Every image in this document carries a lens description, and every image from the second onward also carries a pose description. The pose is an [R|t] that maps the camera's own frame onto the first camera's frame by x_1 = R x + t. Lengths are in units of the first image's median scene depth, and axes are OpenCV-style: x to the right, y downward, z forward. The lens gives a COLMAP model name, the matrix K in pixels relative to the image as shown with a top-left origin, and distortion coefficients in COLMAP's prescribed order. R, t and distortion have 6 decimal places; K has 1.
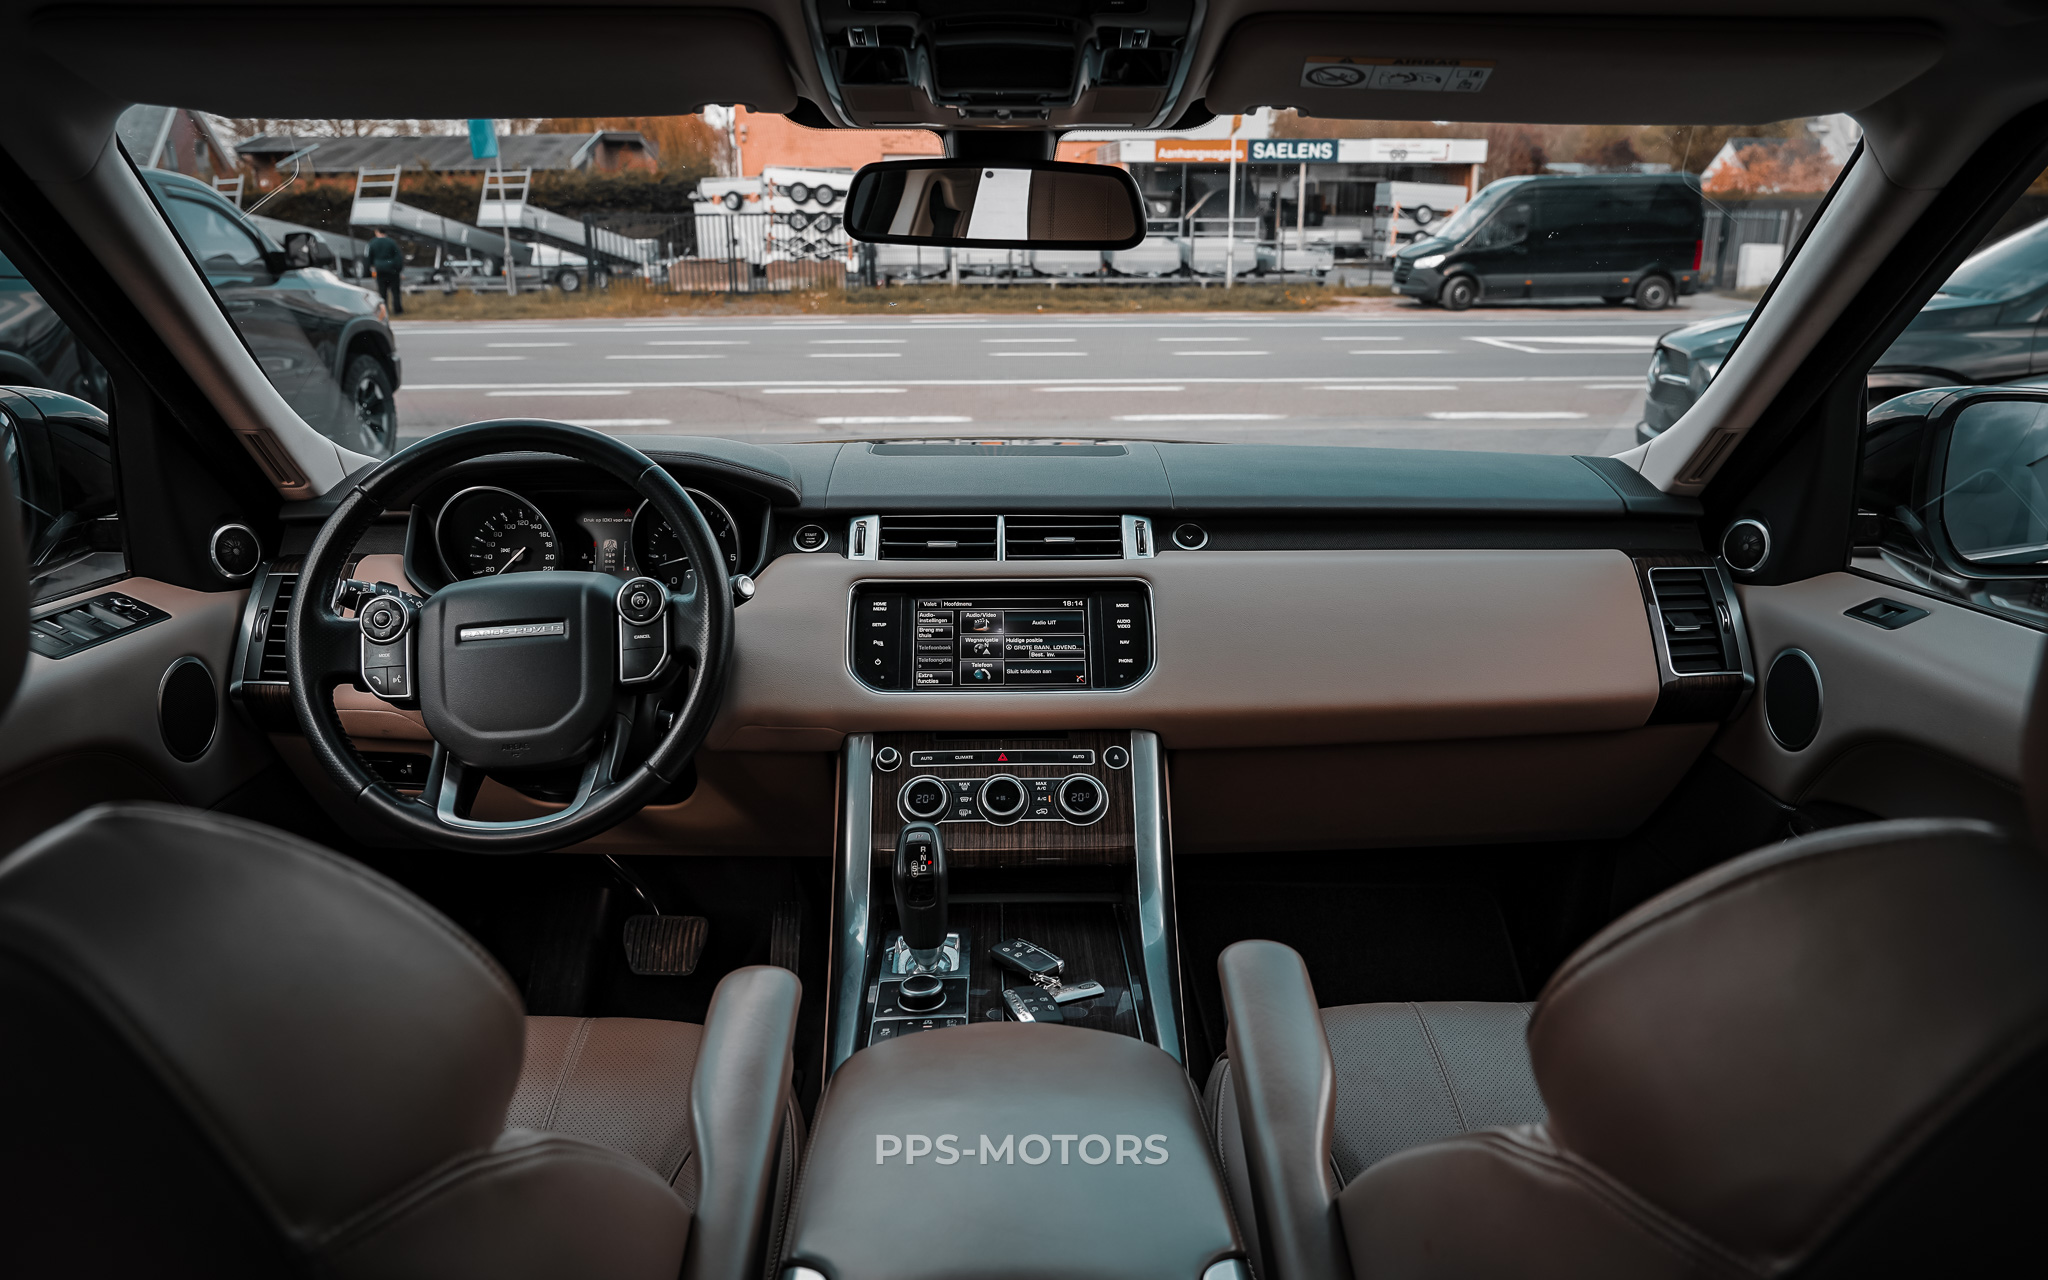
lens RADIAL K [[1373.5, 0, 1024.0], [0, 1373.5, 640.0], [0, 0, 1]] dist [-0.044198, 0.036033]
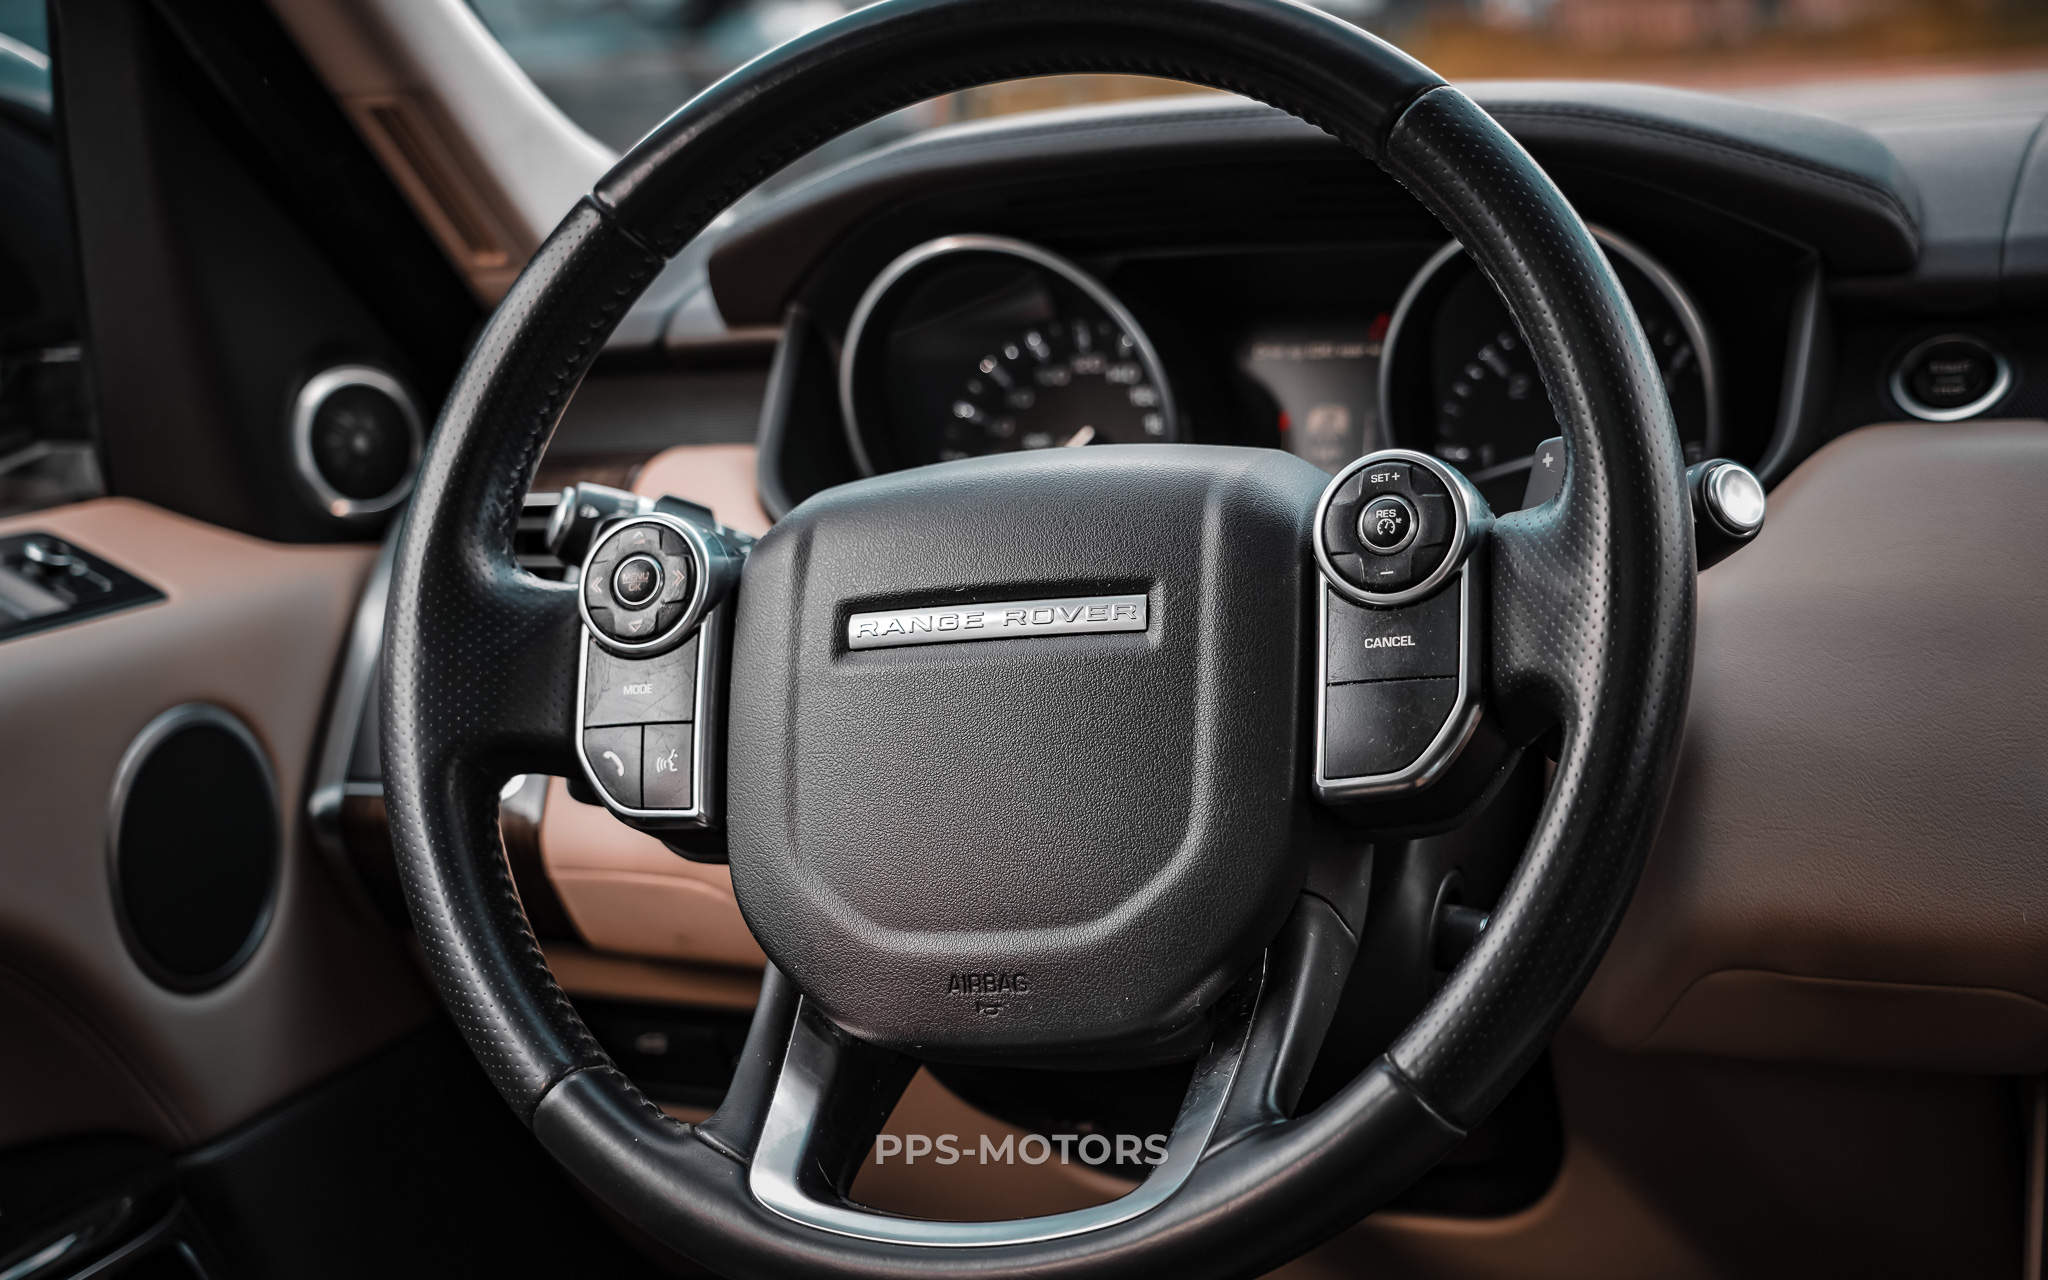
lens RADIAL K [[3233.0, 0, 1024.0], [0, 3233.0, 640.0], [0, 0, 1]] dist [0.033627, -0.020472]
pose [[0.916787, 0.008247, -0.399292, -0.061494], [-0.036096, 0.997406, -0.062278, 0.040907], [0.397742, 0.071508, 0.914706, 0.286013]]
